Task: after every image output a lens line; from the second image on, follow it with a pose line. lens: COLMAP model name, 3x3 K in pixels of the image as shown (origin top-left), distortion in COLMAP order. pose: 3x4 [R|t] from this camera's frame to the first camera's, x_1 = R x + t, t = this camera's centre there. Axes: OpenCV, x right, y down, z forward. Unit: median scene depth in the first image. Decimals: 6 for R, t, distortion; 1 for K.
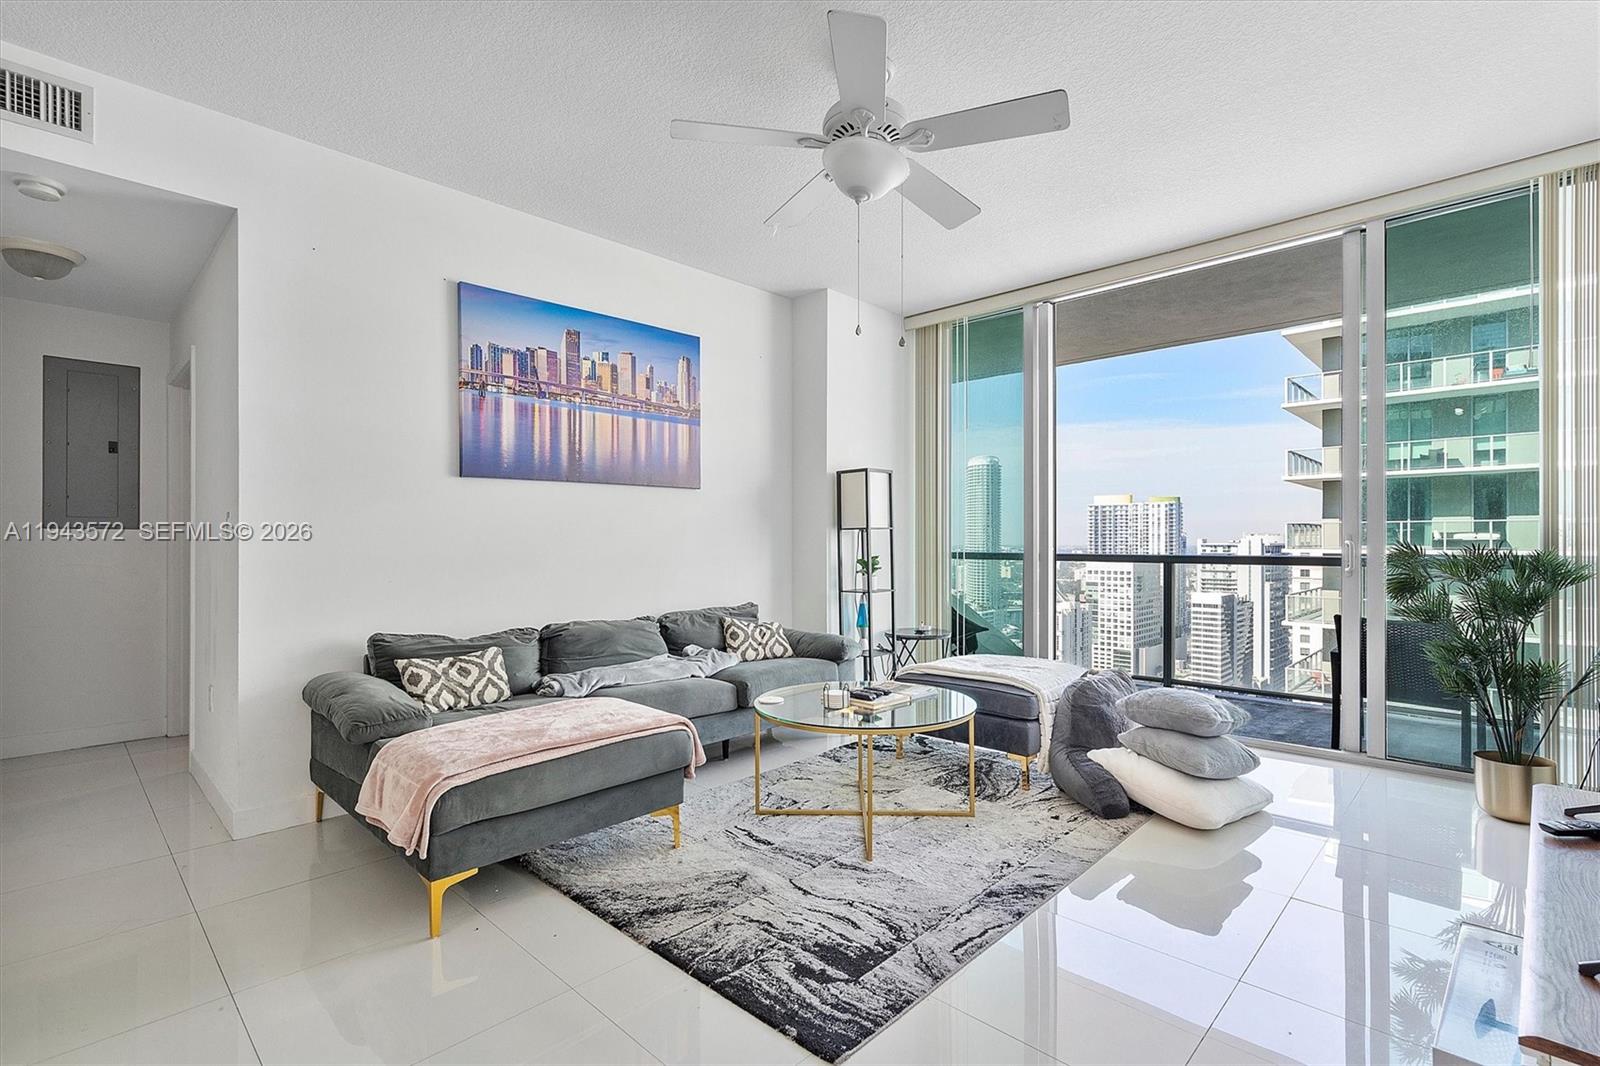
lens RADIAL K [[740.0, 0, 801.7], [0, 740.0, 536.6], [0, 0, 1]] dist [0.000871, 0.000544]
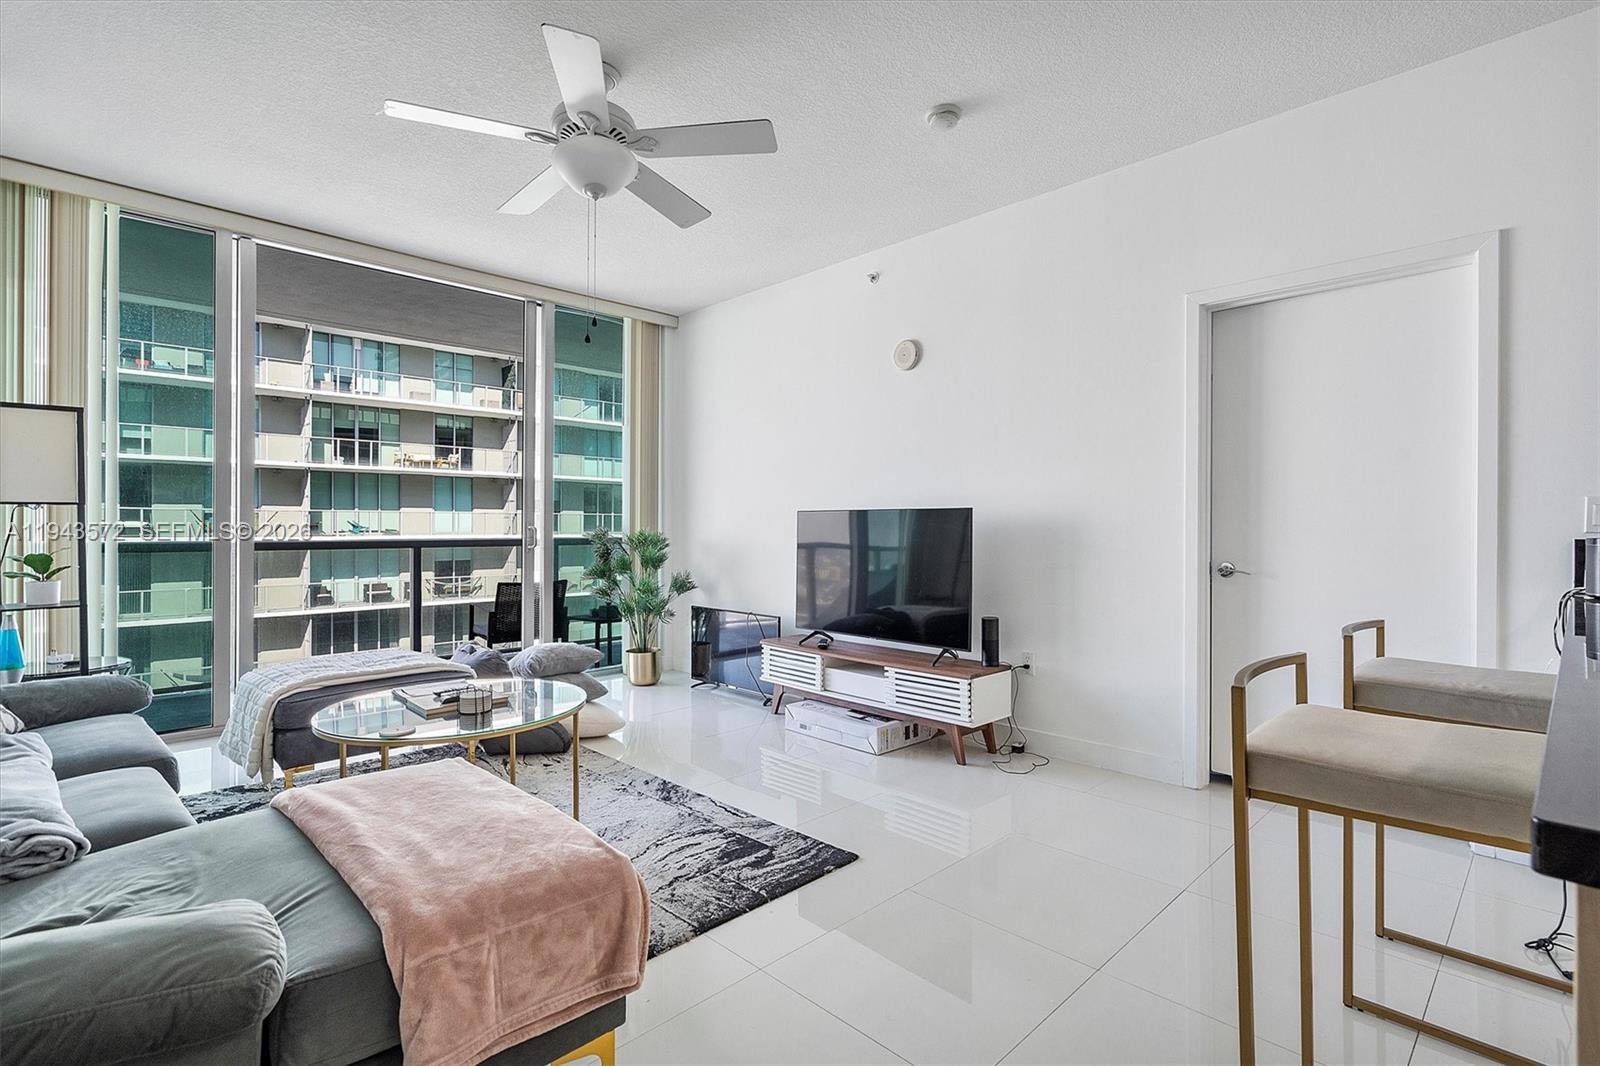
lens RADIAL K [[764.2, 0, 802.5], [0, 764.2, 532.3], [0, 0, 1]] dist [0.001365, 0.000311]
pose [[0.023810, -0.003507, 0.999710, -0.718655], [-0.007112, 0.999968, 0.003677, 0.008191], [-0.999691, -0.007198, 0.023784, 0.494675]]
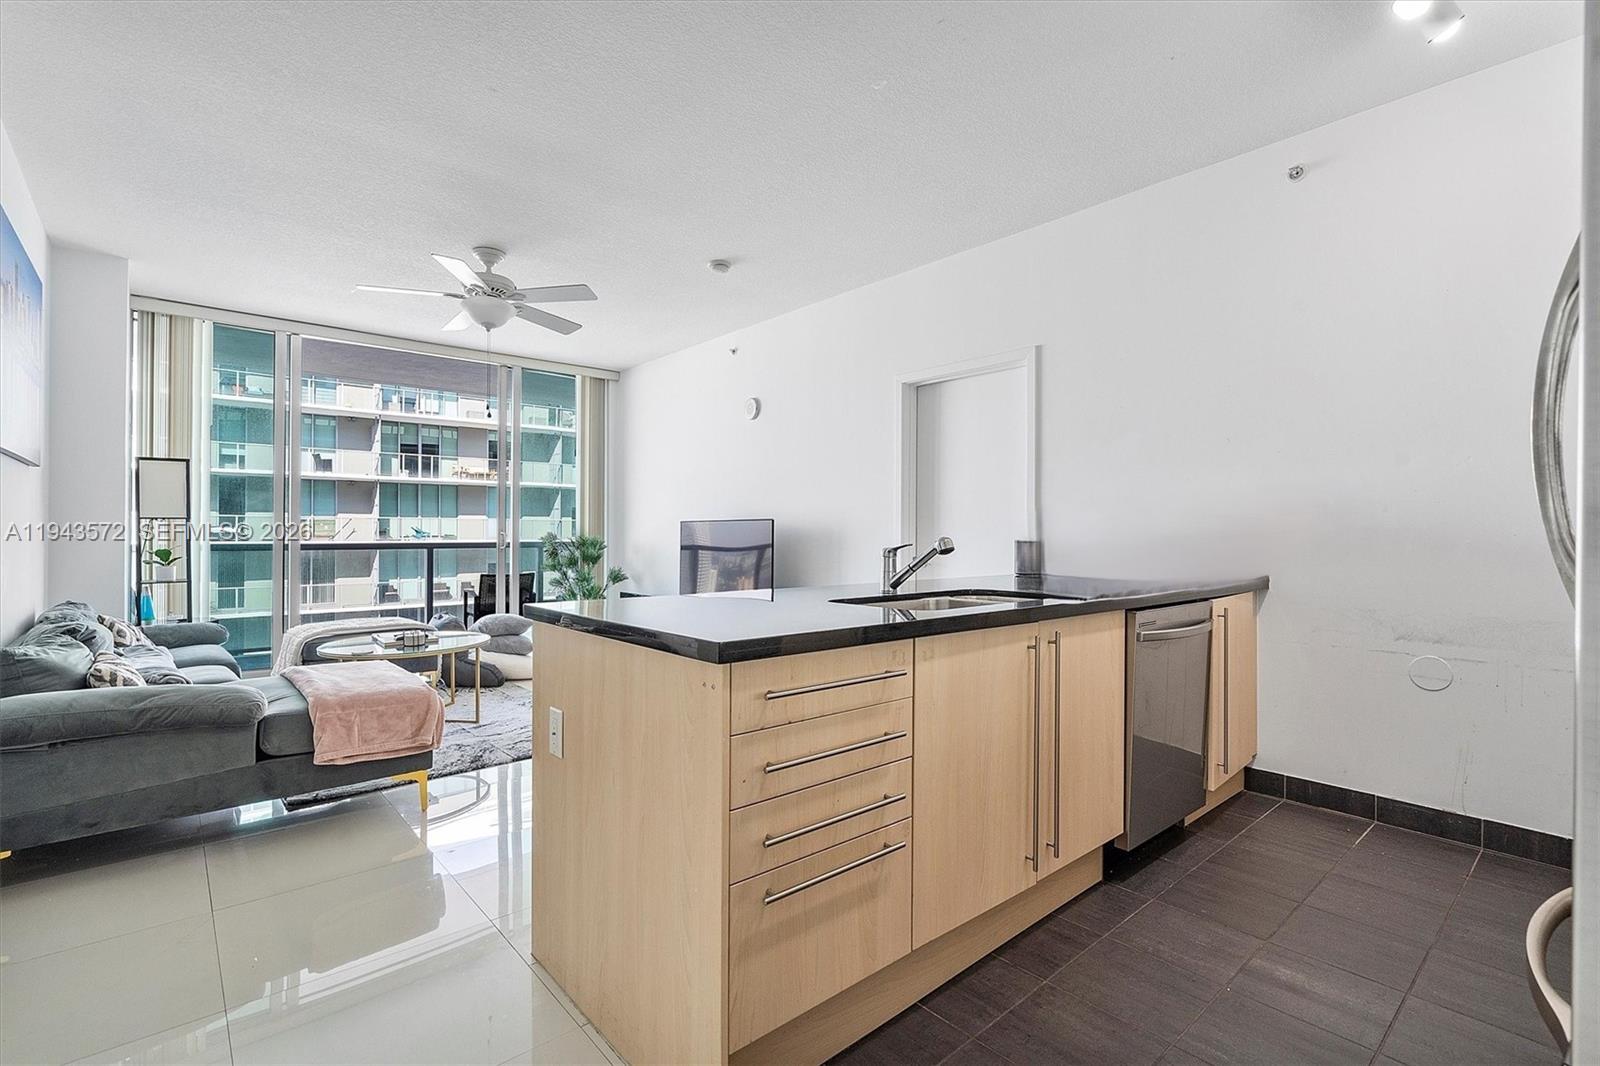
lens RADIAL K [[740.0, 0, 801.7], [0, 740.0, 536.6], [0, 0, 1]] dist [0.000871, 0.000544]
pose [[0.086490, -0.001700, 0.996251, -1.121117], [-0.008001, 0.999965, 0.002401, 0.005813], [-0.996221, -0.008178, 0.086474, 0.099539]]
